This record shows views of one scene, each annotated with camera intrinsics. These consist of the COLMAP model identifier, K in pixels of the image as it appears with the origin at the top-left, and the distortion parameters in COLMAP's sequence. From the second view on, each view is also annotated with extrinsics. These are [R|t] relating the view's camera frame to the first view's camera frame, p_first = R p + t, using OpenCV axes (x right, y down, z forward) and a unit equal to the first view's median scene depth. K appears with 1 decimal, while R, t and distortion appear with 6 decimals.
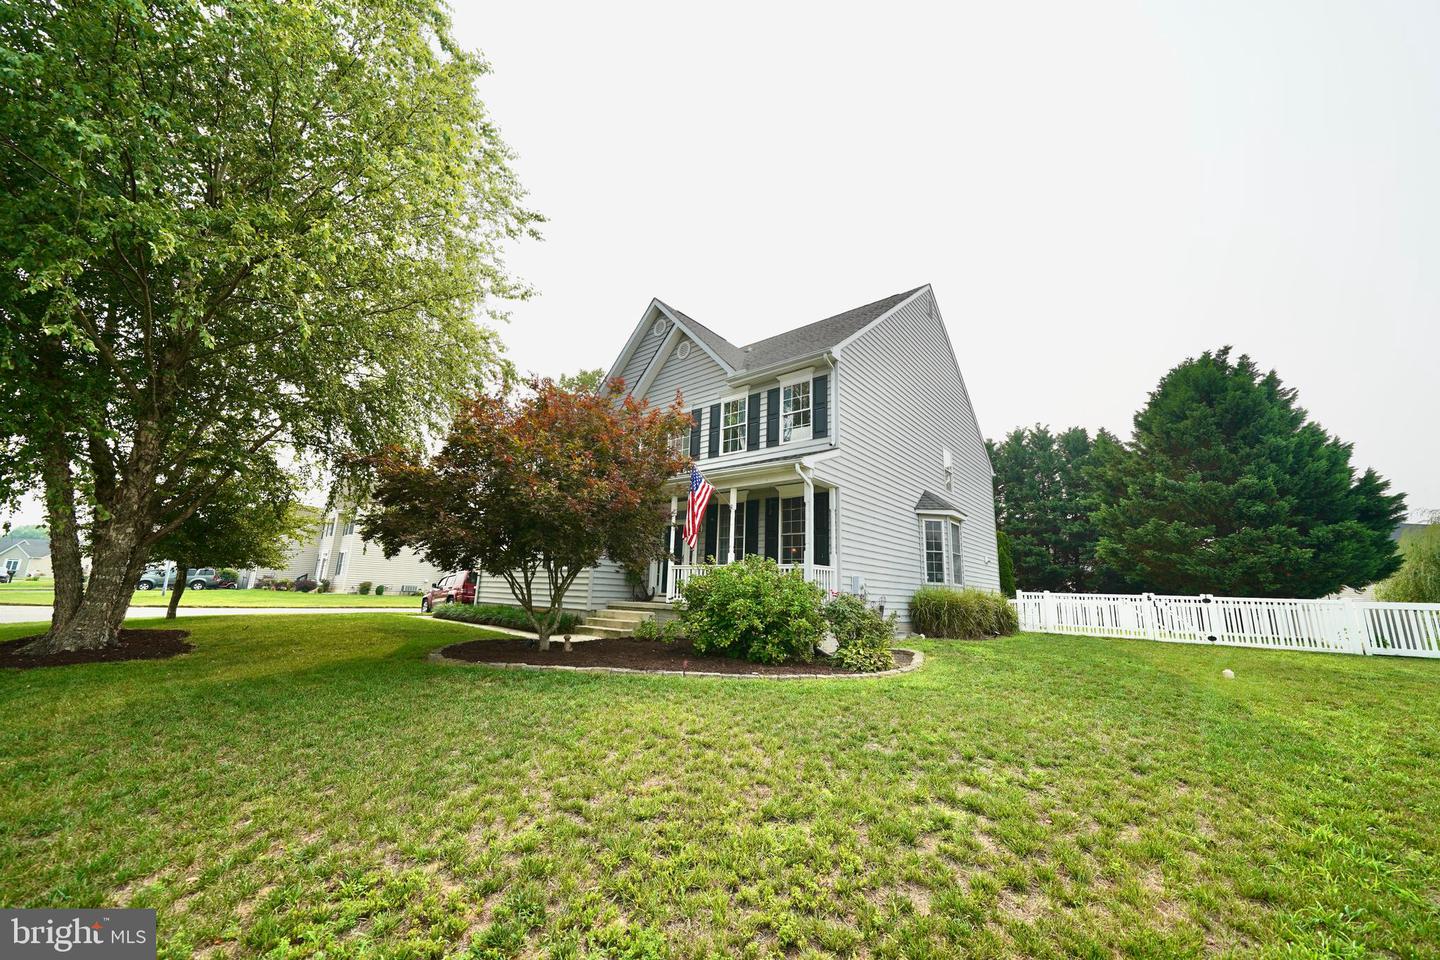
lens RADIAL K [[529.6, 0, 723.1], [0, 529.6, 477.1], [0, 0, 1]] dist [-0.005559, 0.000262]
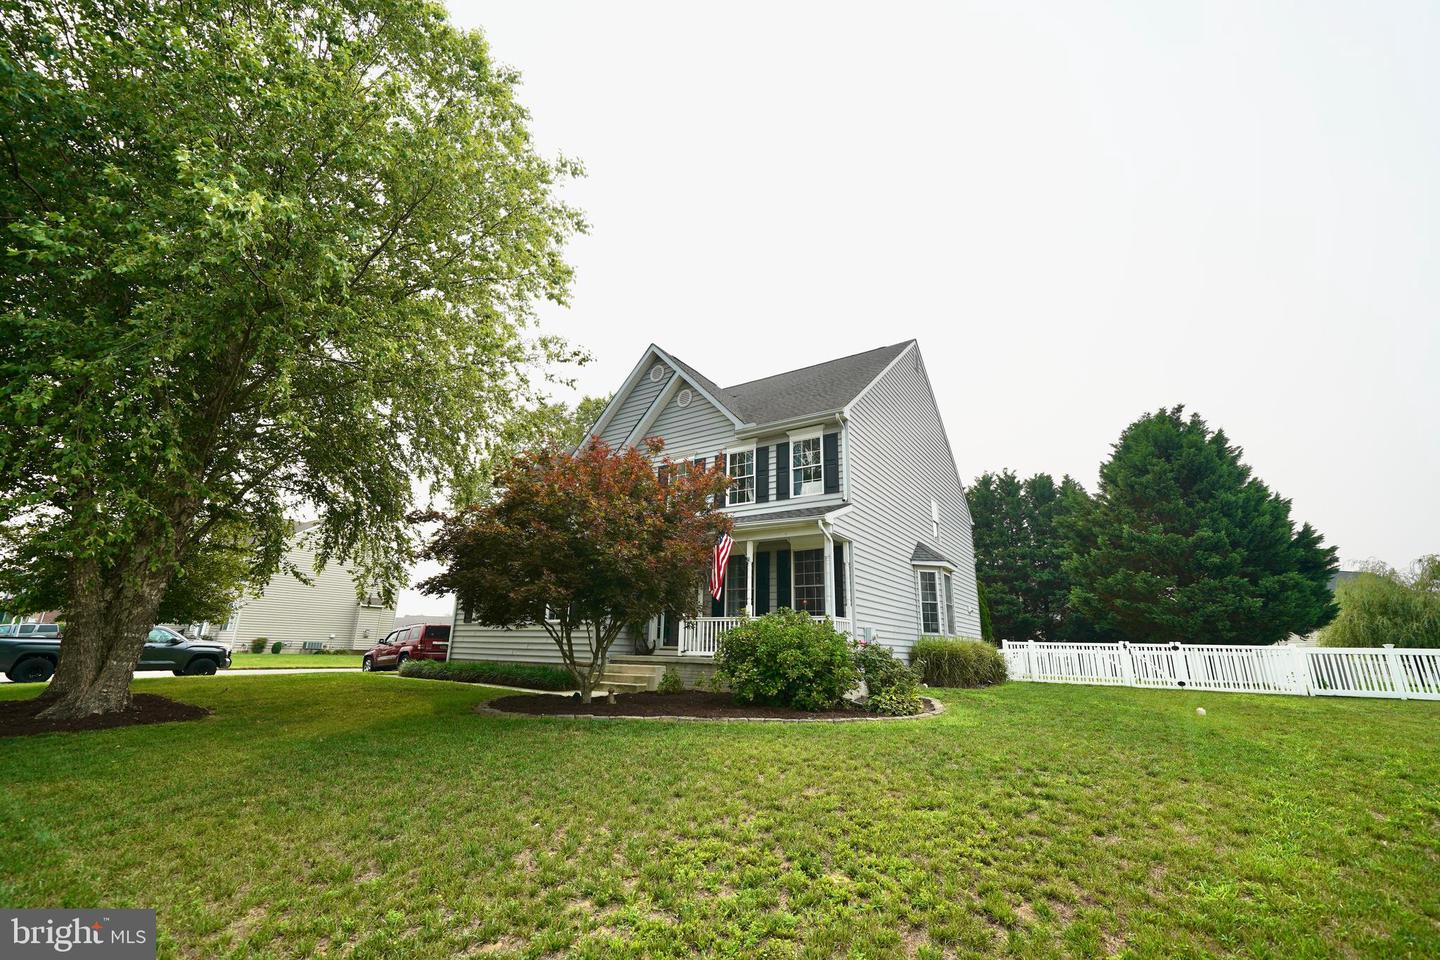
lens RADIAL K [[595.5, 0, 722.1], [0, 595.5, 473.8], [0, 0, 1]] dist [-0.000815, -0.000356]
pose [[0.993930, 0.020096, 0.108168, -0.134535], [-0.012794, 0.997618, -0.067783, -0.024590], [-0.109272, 0.065988, 0.991819, -0.121107]]
